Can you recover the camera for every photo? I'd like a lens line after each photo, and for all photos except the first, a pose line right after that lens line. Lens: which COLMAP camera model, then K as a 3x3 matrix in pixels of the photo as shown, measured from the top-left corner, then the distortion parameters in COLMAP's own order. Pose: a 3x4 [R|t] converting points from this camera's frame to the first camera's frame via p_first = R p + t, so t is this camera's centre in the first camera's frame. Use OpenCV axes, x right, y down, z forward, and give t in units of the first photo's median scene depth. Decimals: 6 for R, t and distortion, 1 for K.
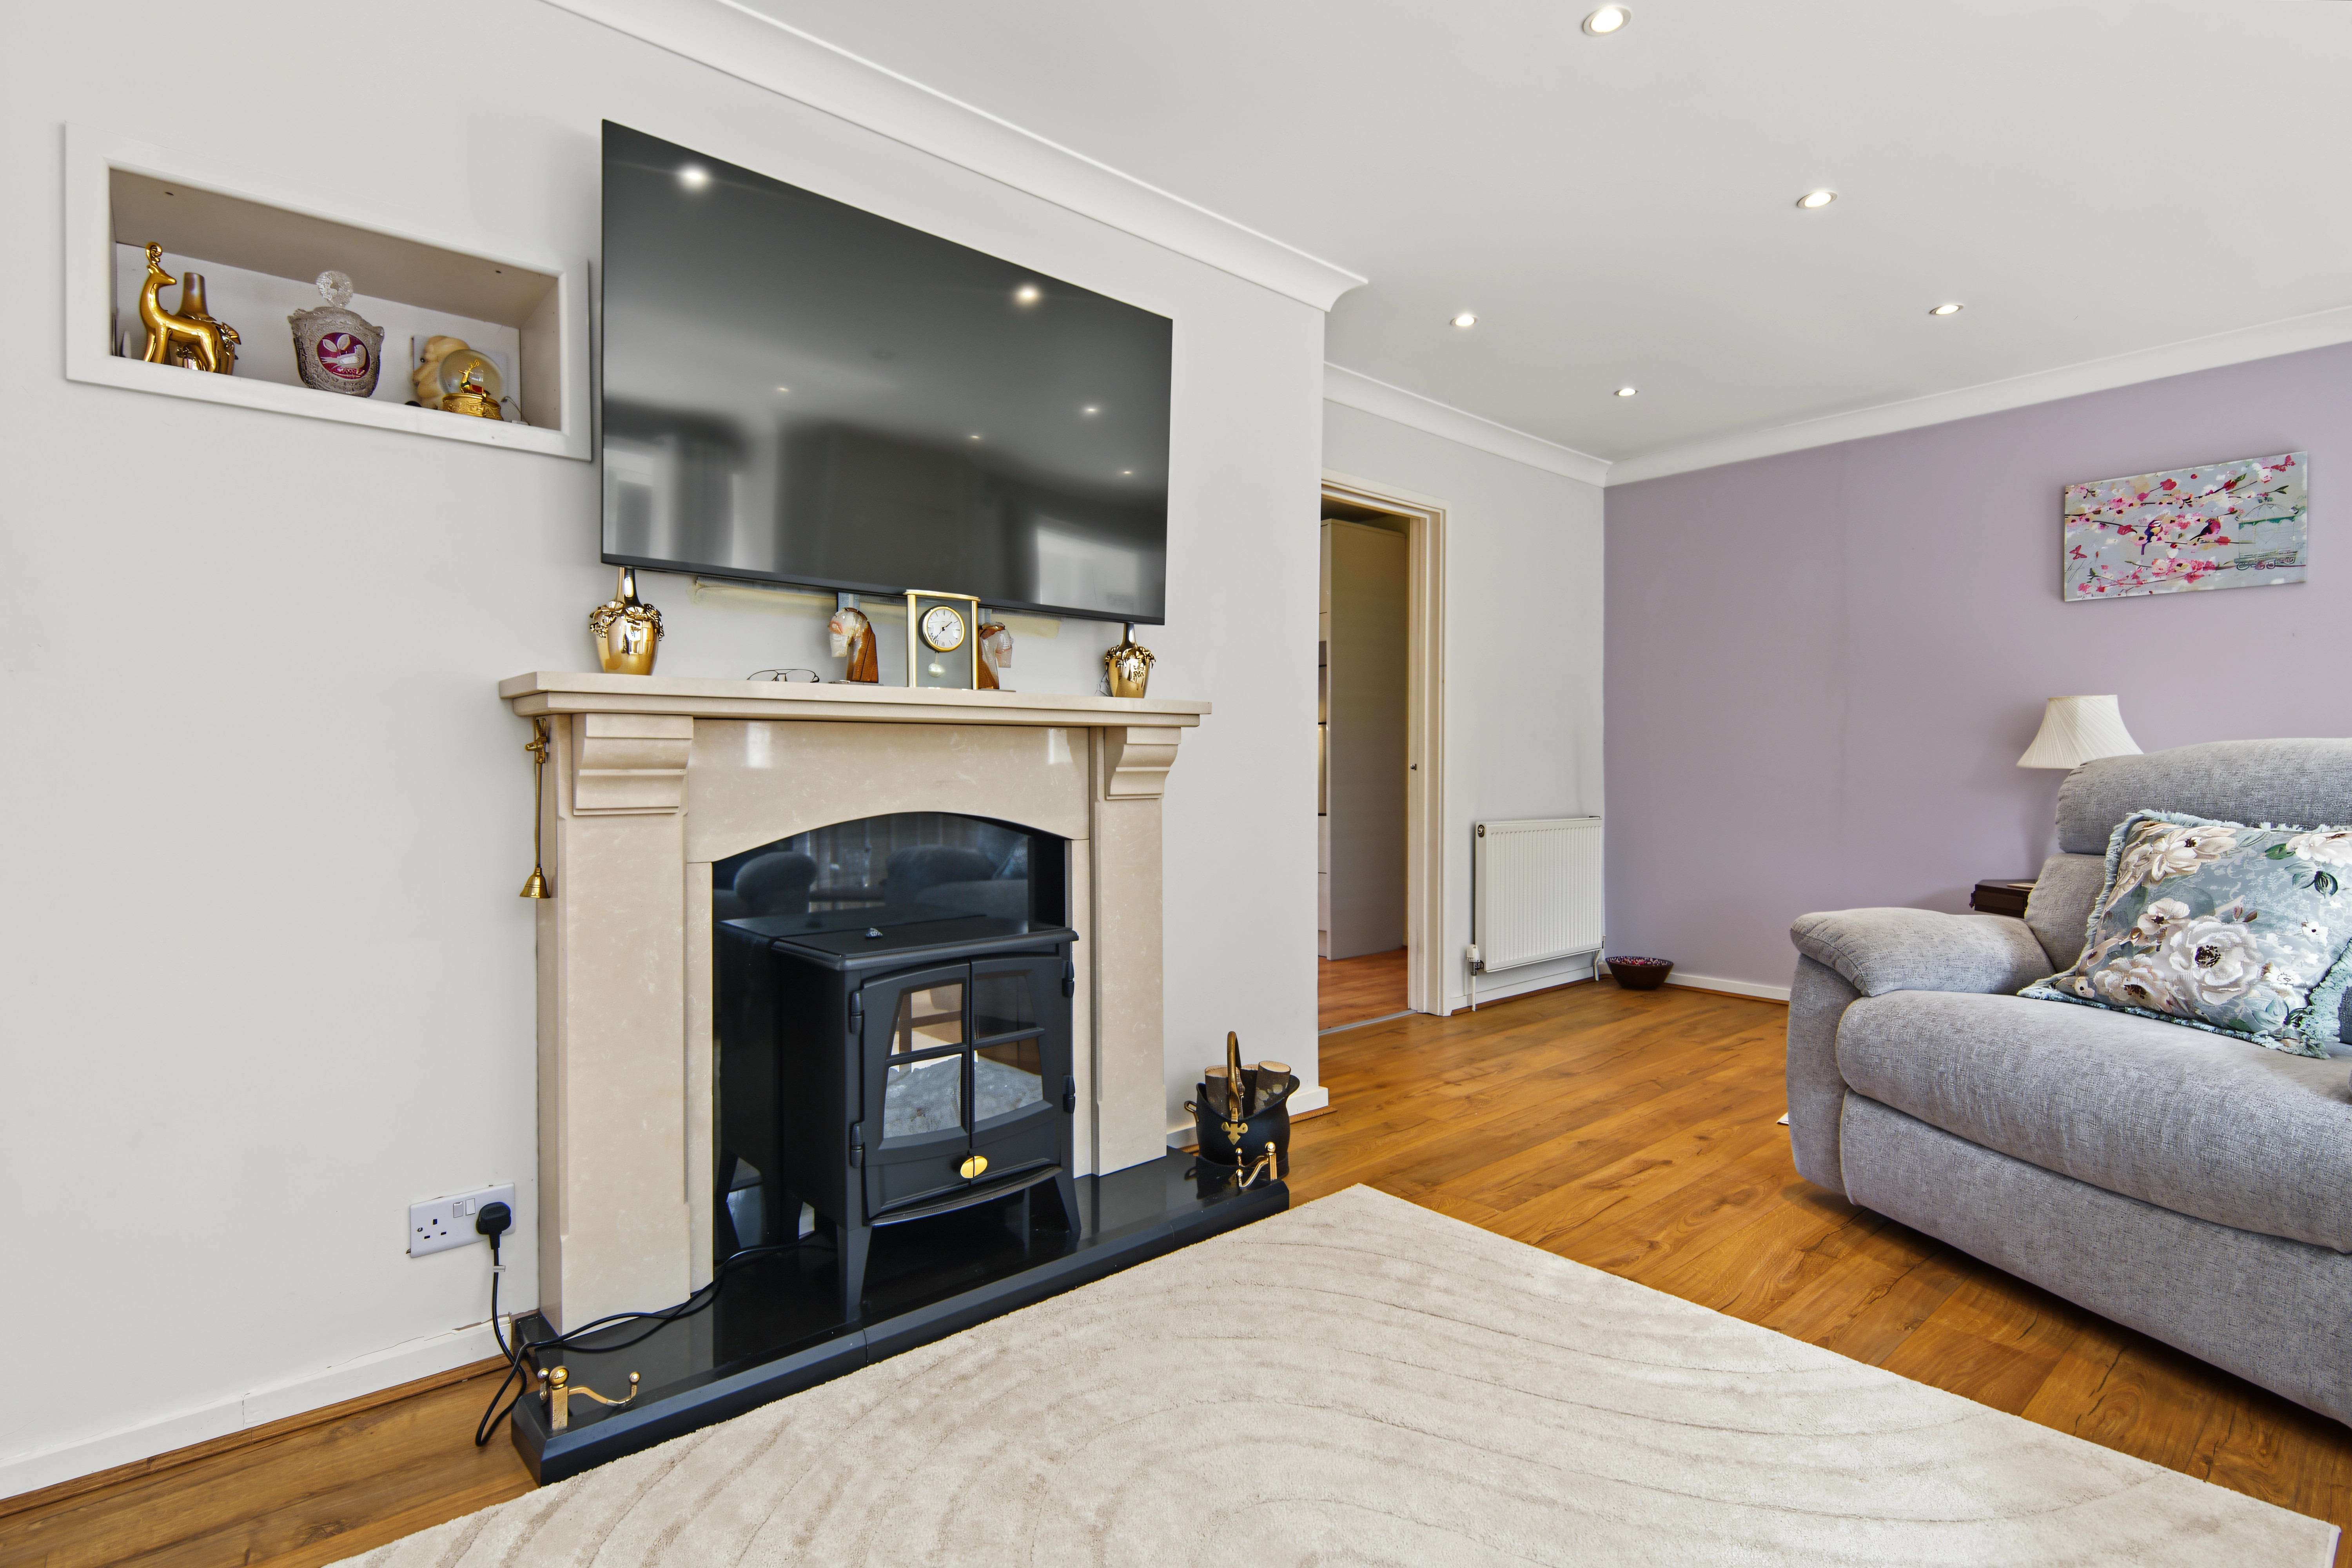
lens RADIAL K [[1138.0, 0, 1161.5], [0, 1138.0, 763.1], [0, 0, 1]] dist [0.019990, -0.015002]
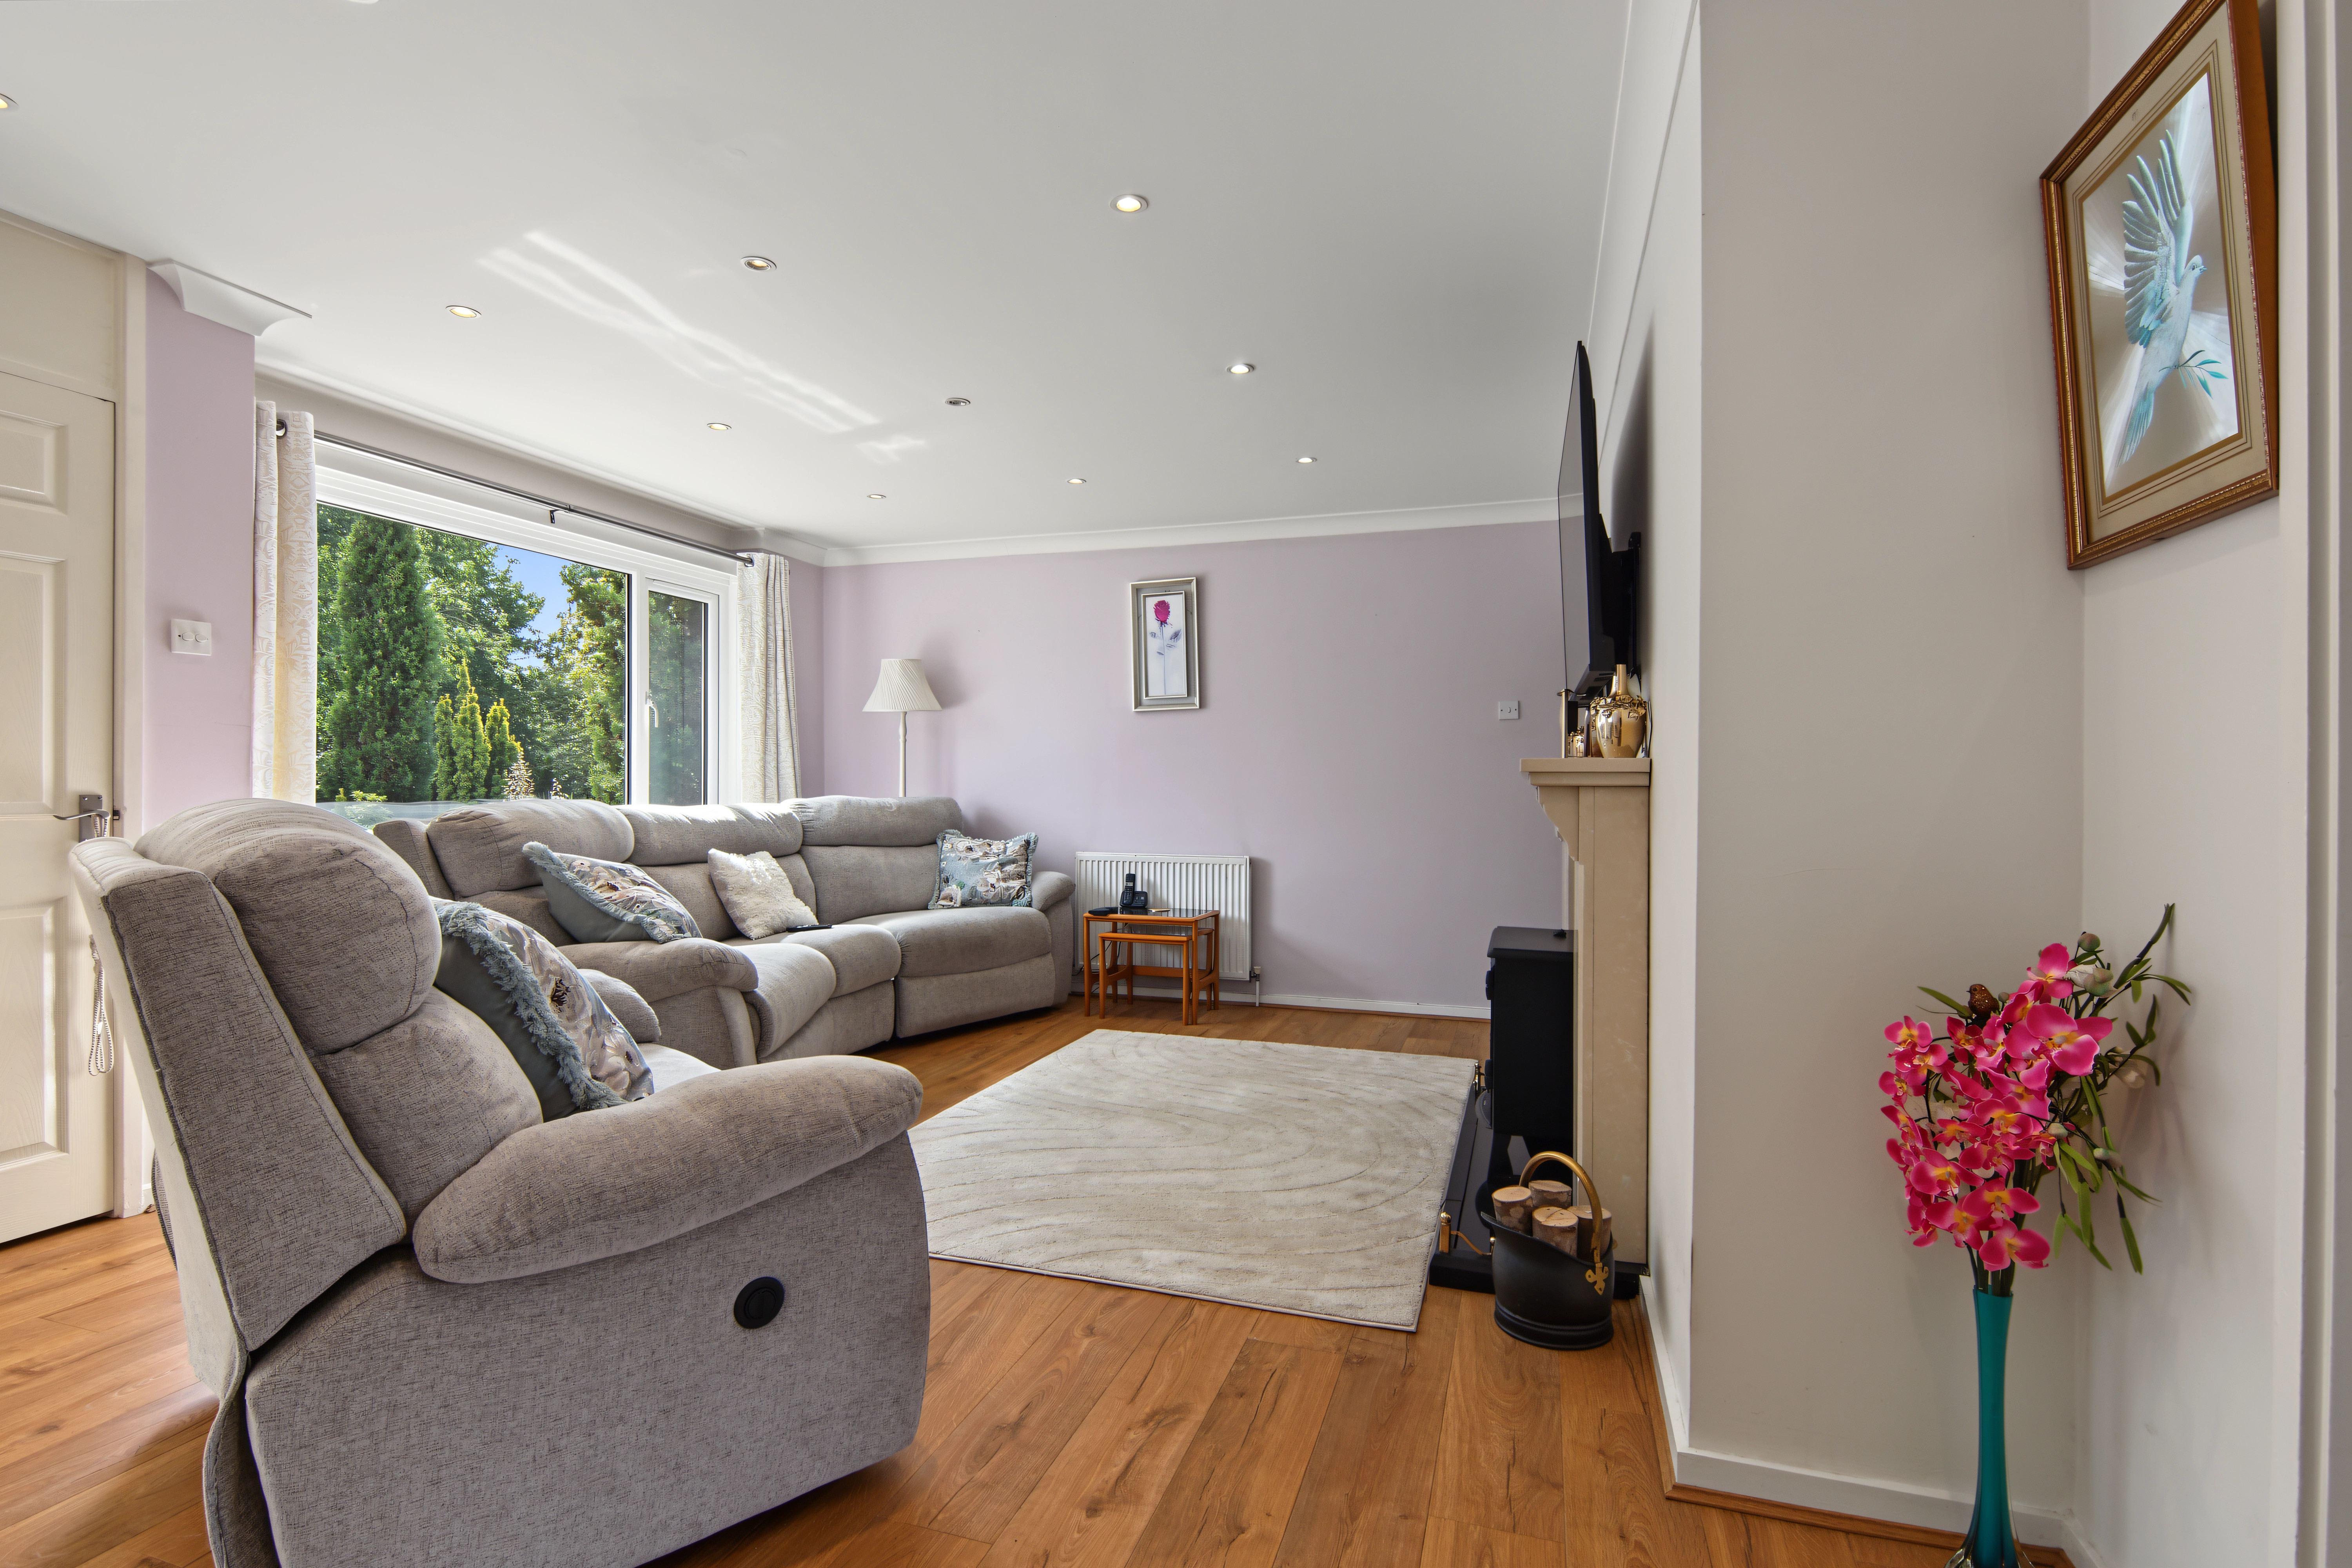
lens RADIAL K [[1120.0, 0, 1181.2], [0, 1120.0, 790.2], [0, 0, 1]] dist [0.006523, -0.008408]
pose [[-0.849309, -0.005195, -0.527870, 0.860428], [-0.006689, 0.999977, 0.000921, -0.030833], [0.527853, 0.004313, -0.849325, 1.831176]]
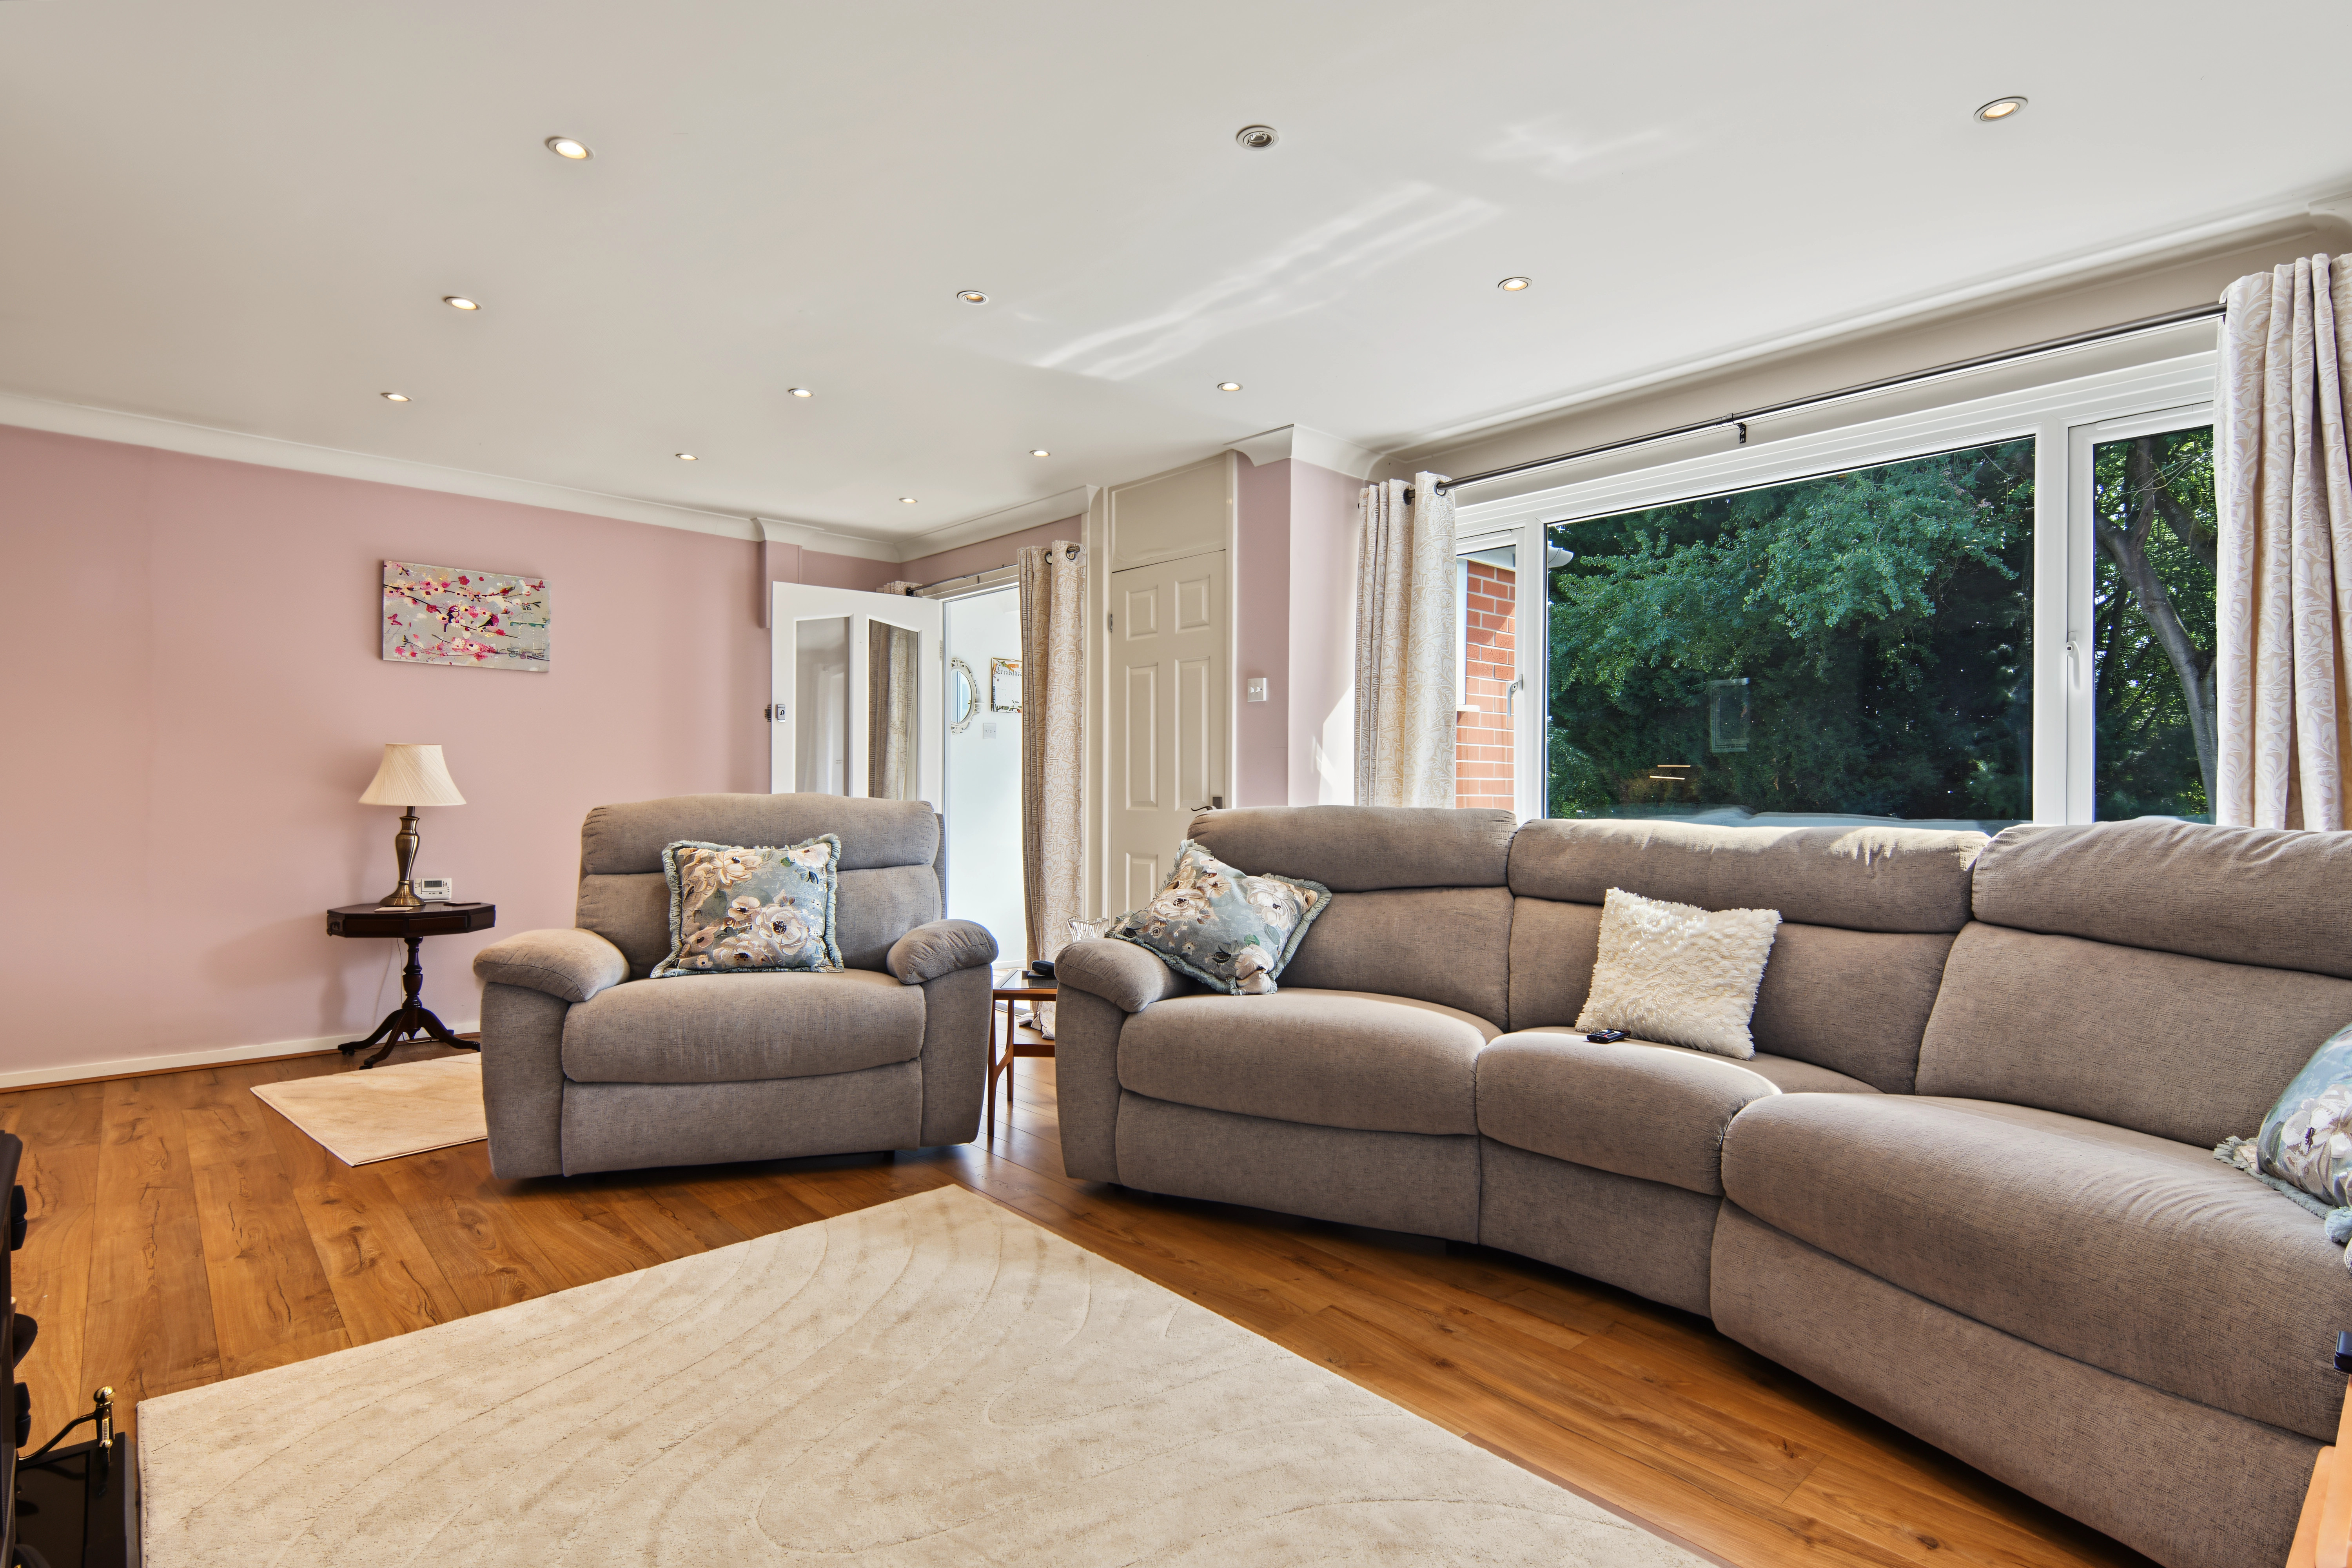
lens RADIAL K [[1138.0, 0, 1164.3], [0, 1138.0, 788.6], [0, 0, 1]] dist [0.019990, -0.015002]
pose [[-0.026681, -0.000319, 0.999644, -0.651388], [-0.008022, 0.999968, 0.000105, -0.032268], [-0.999612, -0.008016, -0.026683, 0.420447]]
